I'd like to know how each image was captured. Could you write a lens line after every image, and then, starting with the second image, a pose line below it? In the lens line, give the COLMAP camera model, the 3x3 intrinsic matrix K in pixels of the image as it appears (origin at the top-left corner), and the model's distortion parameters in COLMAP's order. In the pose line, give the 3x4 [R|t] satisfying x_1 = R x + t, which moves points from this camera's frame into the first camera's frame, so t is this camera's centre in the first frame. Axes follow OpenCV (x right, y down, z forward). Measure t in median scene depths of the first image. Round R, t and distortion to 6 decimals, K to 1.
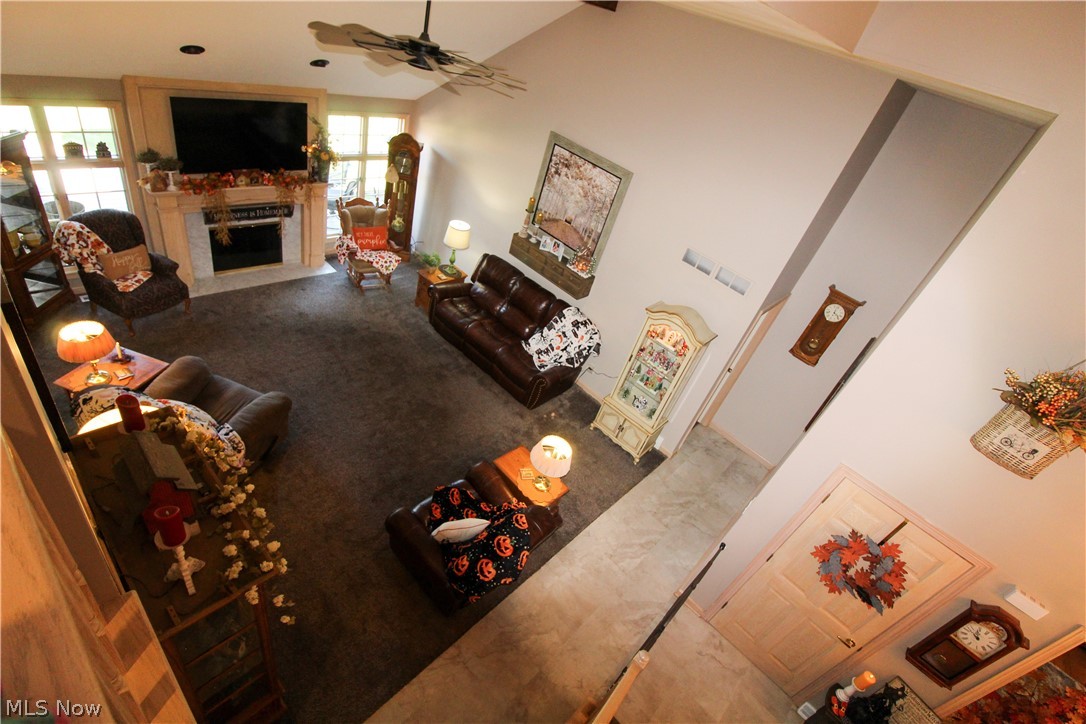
lens RADIAL K [[499.2, 0, 536.6], [0, 499.2, 353.9], [0, 0, 1]] dist [0.000068, -0.013089]
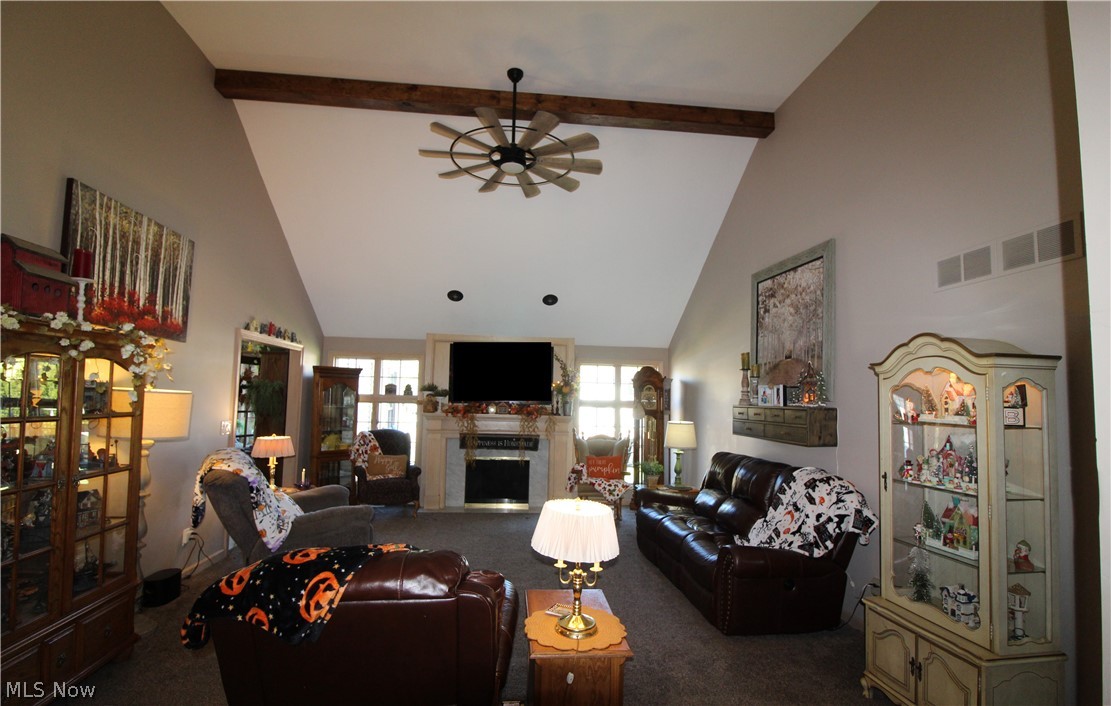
lens RADIAL K [[504.1, 0, 557.4], [0, 504.1, 366.4], [0, 0, 1]] dist [-0.017870, -0.000084]
pose [[0.749727, -0.272272, -0.603139, 0.247398], [-0.238115, 0.739390, -0.629765, 0.275464], [0.617422, 0.615769, 0.489509, 0.467600]]
